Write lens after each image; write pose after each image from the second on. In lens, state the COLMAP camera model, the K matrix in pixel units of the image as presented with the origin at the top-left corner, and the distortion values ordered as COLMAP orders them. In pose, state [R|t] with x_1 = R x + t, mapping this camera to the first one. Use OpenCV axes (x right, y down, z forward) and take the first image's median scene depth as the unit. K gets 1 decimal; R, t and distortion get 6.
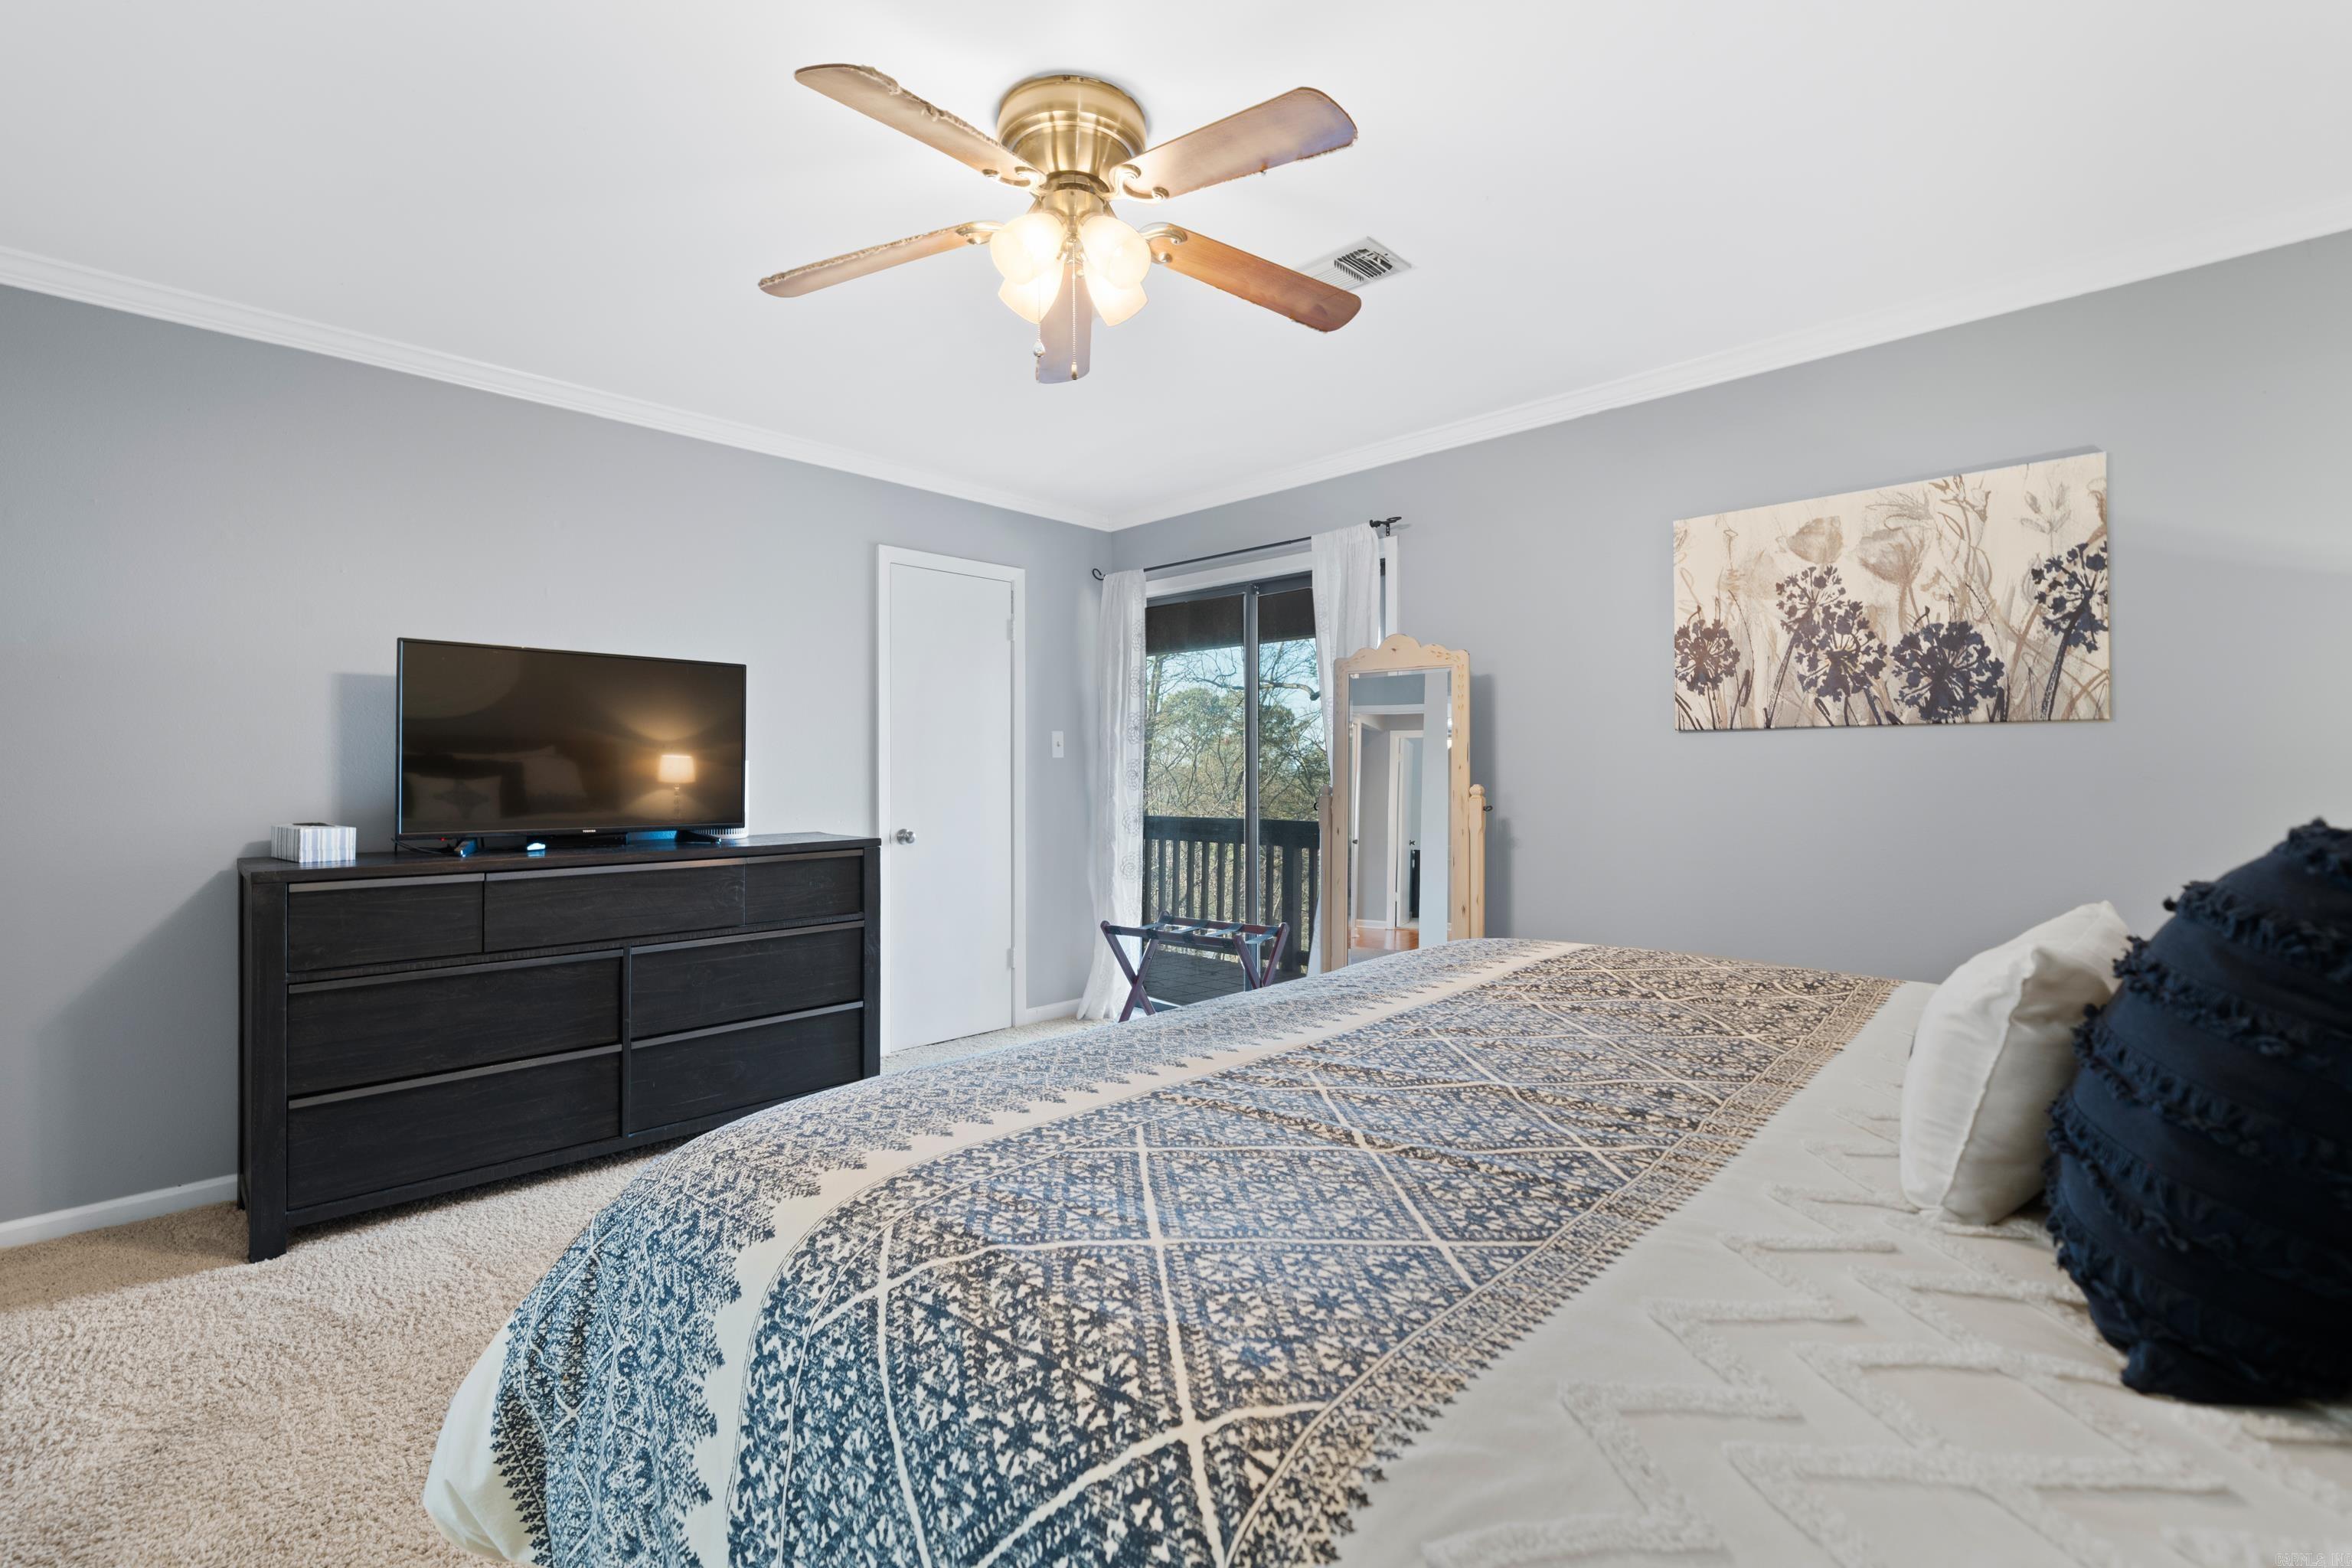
lens RADIAL K [[1064.4, 0, 1181.5], [0, 1064.4, 781.1], [0, 0, 1]] dist [0.003874, -0.000224]
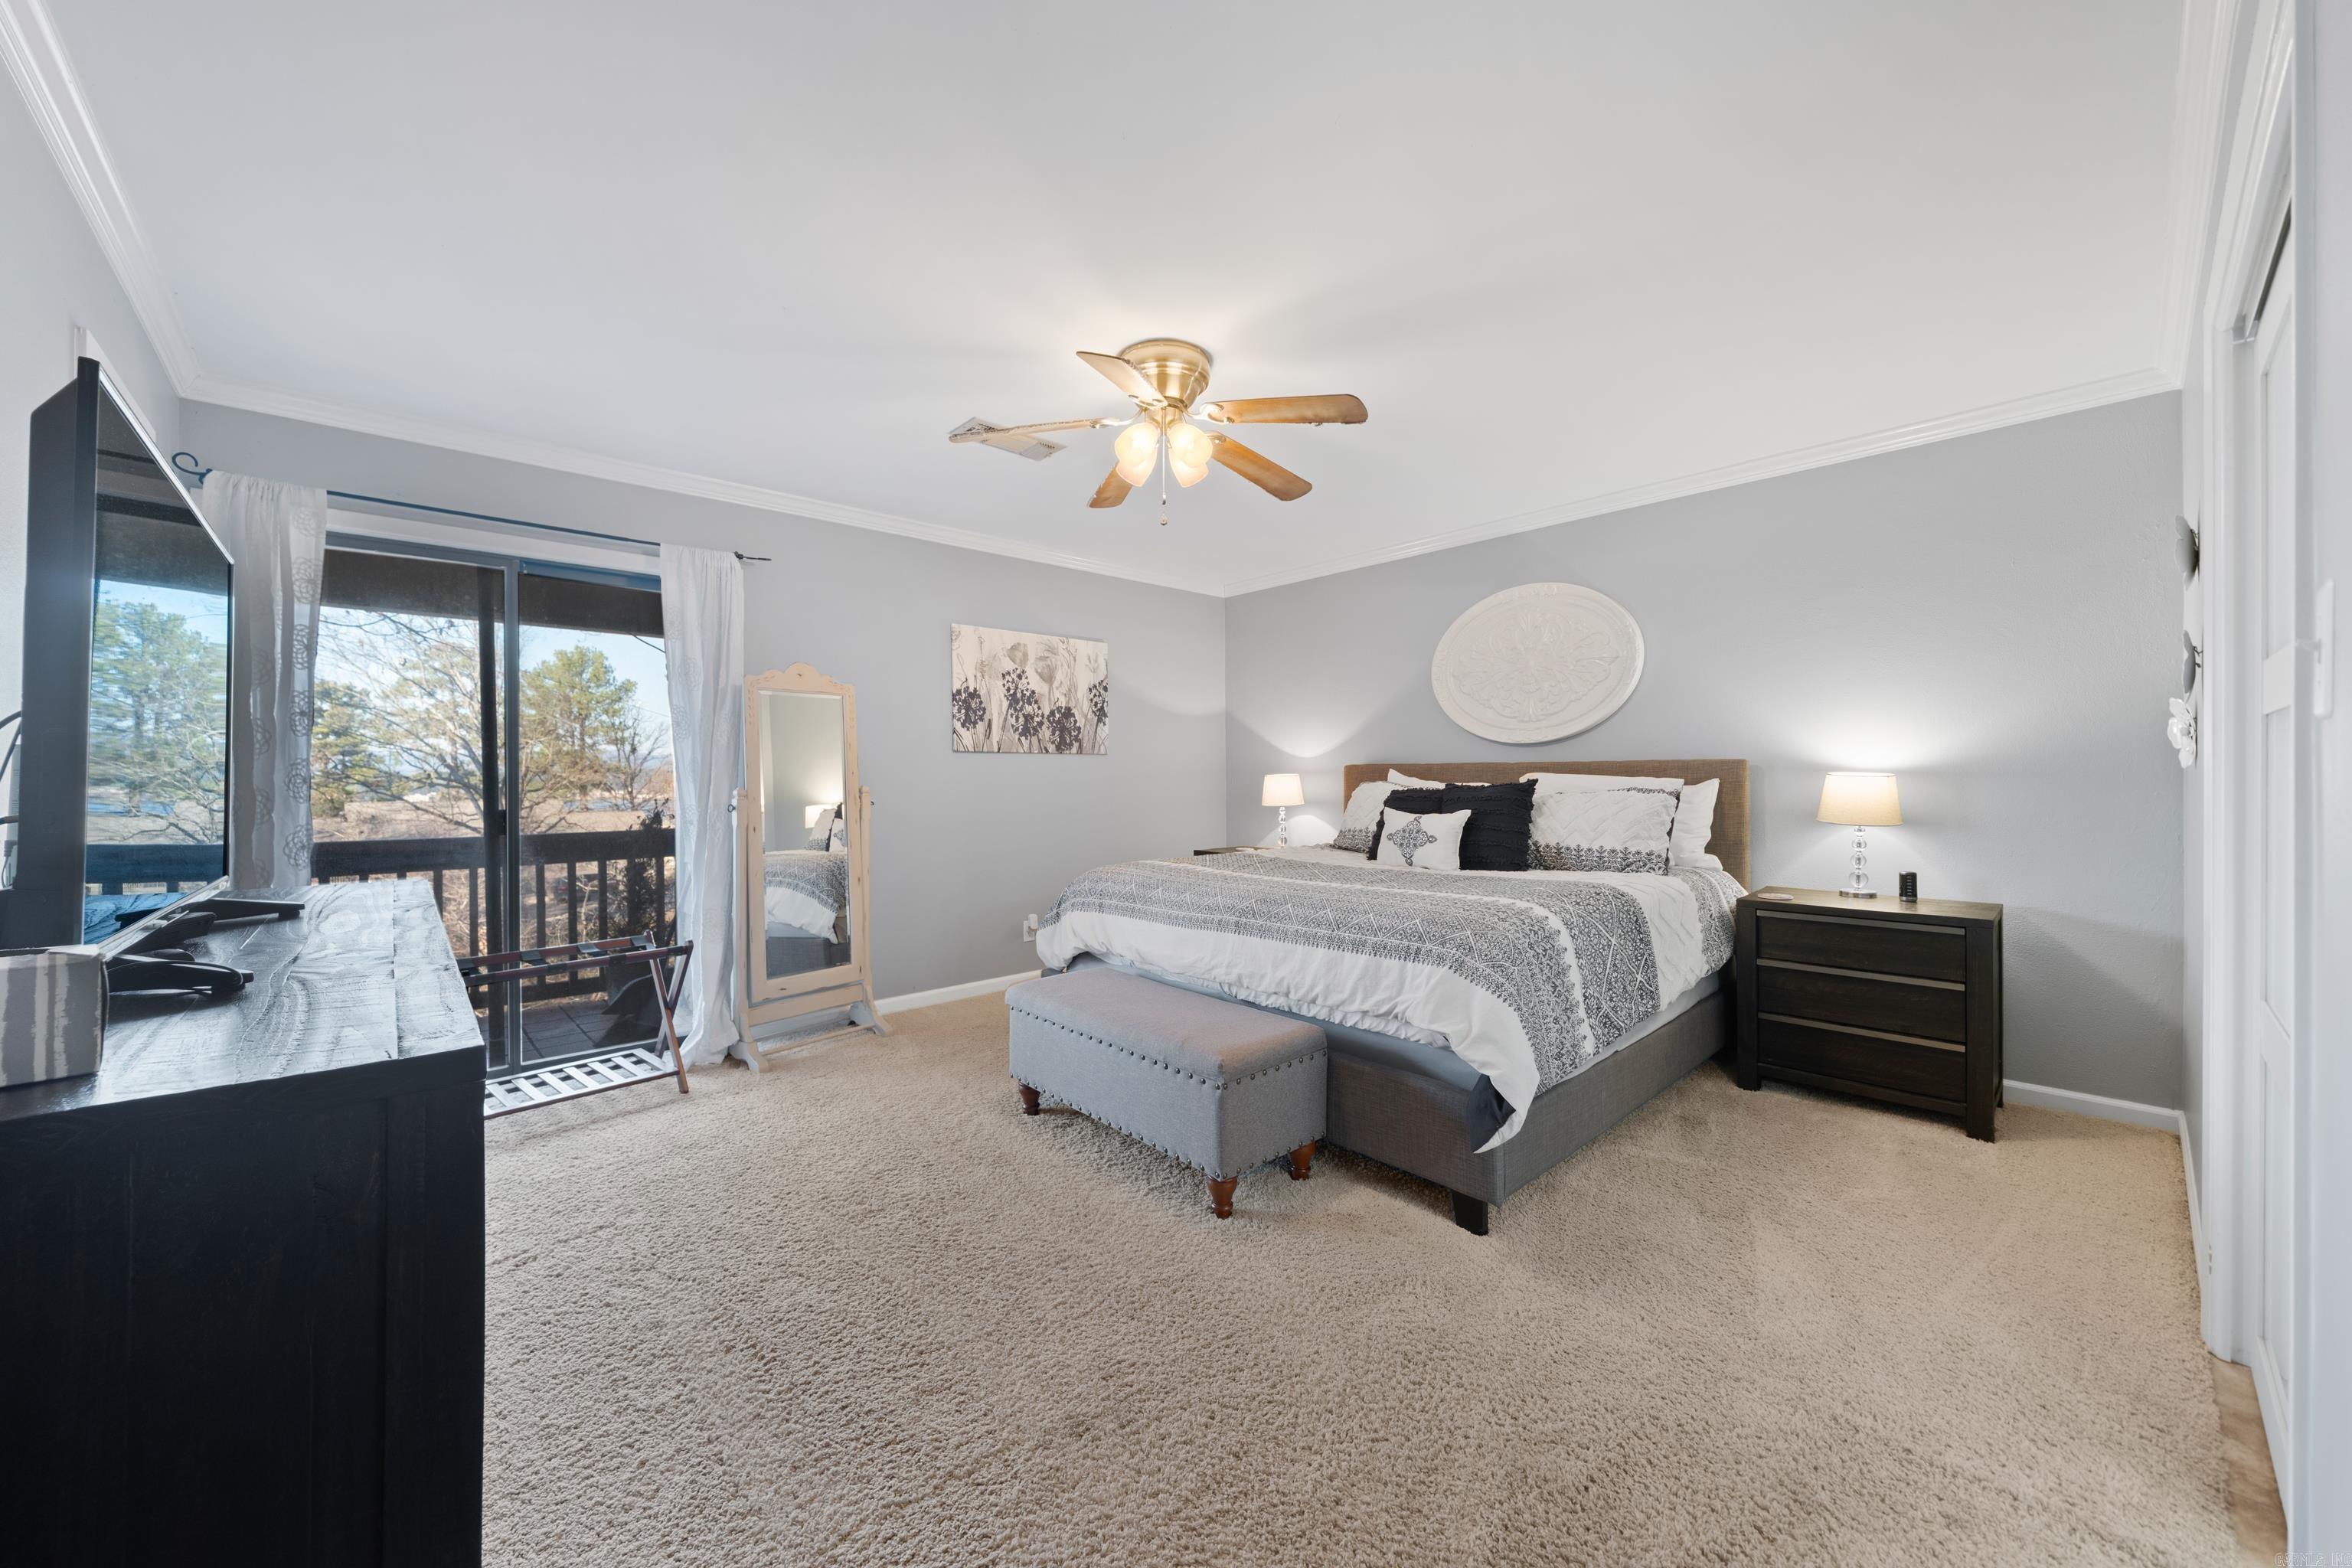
lens RADIAL K [[835.2, 0, 1176.3], [0, 835.2, 790.7], [0, 0, 1]] dist [-0.003821, -0.000285]
pose [[0.065961, -0.015755, 0.997698, -0.881847], [0.007545, 0.999855, 0.015290, -0.003516], [-0.997794, 0.006519, 0.066070, 0.630181]]
